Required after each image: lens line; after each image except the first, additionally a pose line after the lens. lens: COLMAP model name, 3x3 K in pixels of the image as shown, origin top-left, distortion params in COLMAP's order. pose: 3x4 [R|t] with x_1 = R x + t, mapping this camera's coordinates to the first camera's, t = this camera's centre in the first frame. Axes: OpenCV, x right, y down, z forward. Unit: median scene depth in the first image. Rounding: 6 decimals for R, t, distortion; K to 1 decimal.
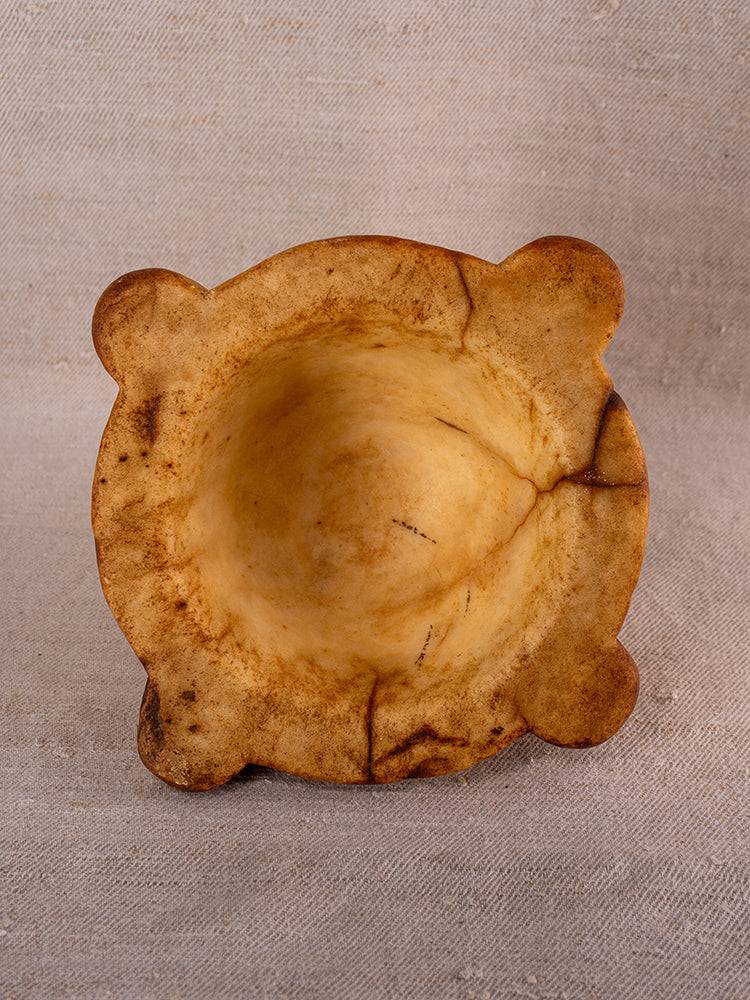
lens RADIAL K [[1524.3, 0, 373.8], [0, 1524.3, 495.7], [0, 0, 1]] dist [0.018232, 0.115663]
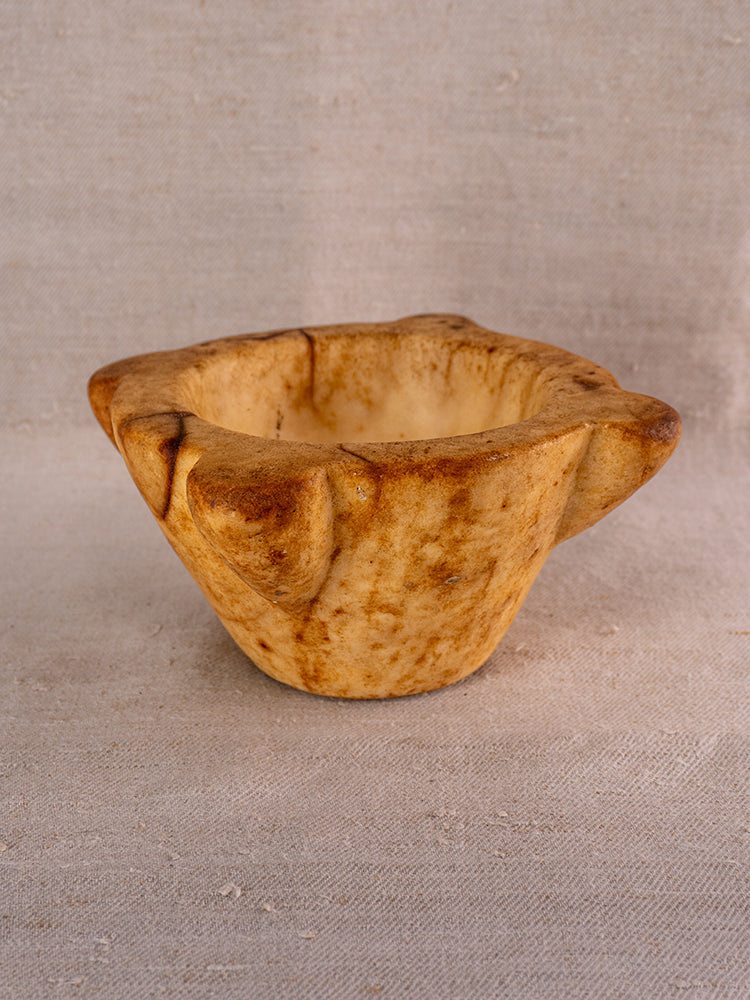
lens RADIAL K [[1607.8, 0, 352.5], [0, 1607.8, 431.8], [0, 0, 1]] dist [0.007252, 0.243402]
pose [[0.998428, -0.033961, 0.044587, -0.030607], [0.045049, 0.959548, -0.277916, 0.284206], [-0.033345, 0.279488, 0.959570, -0.098093]]
